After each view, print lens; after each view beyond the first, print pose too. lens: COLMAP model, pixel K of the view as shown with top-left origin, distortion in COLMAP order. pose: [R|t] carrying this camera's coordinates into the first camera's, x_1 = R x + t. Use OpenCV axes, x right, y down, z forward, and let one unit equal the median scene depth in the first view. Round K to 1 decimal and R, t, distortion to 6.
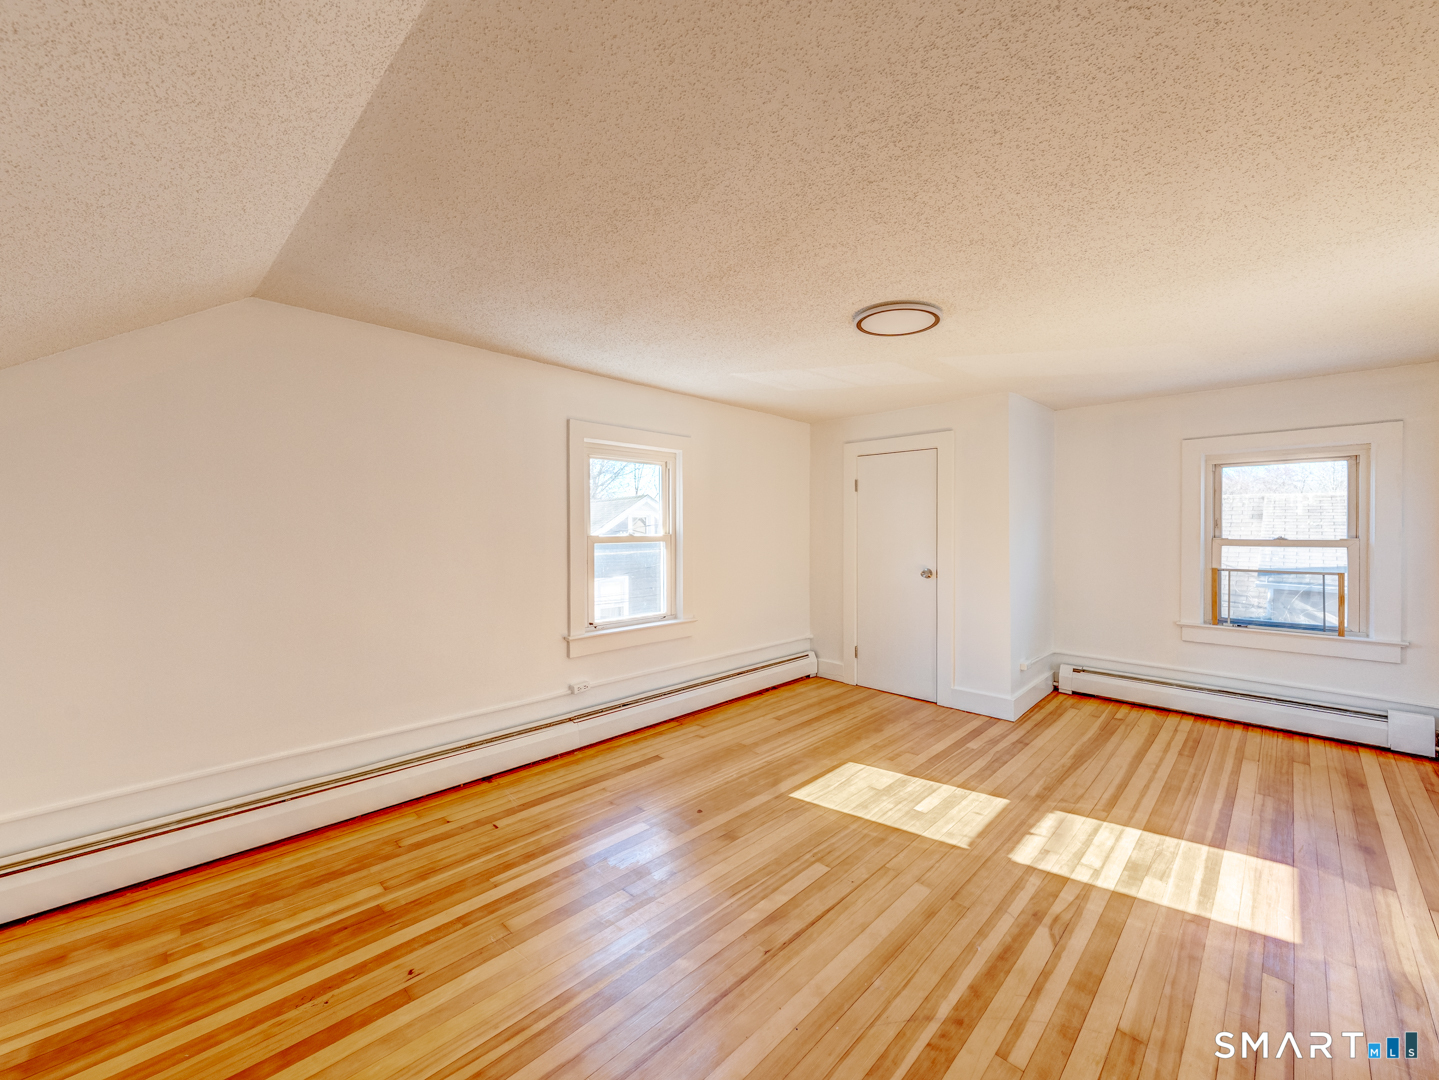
lens RADIAL K [[558.1, 0, 695.8], [0, 558.1, 531.8], [0, 0, 1]] dist [0.015988, -0.004075]
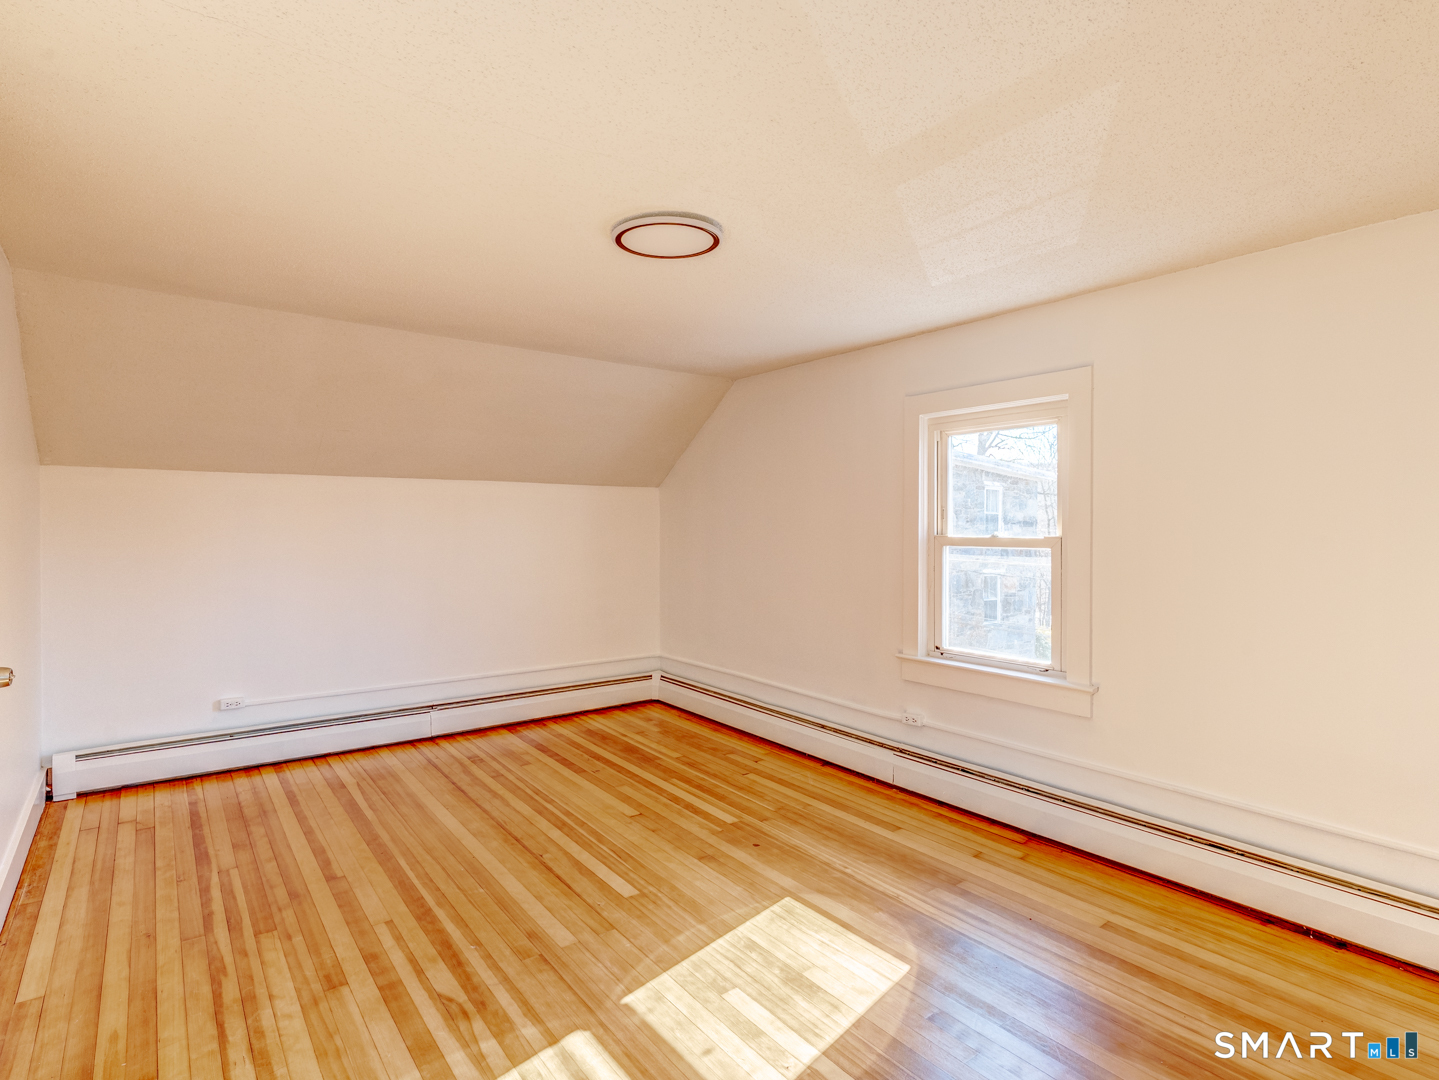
lens RADIAL K [[783.8, 0, 716.5], [0, 783.8, 559.3], [0, 0, 1]] dist [0.003555, -0.001734]
pose [[-0.131361, 0.042552, -0.990421, 1.440121], [-0.012354, 0.998930, 0.044556, -0.007090], [0.991258, 0.018089, -0.130695, 1.286272]]
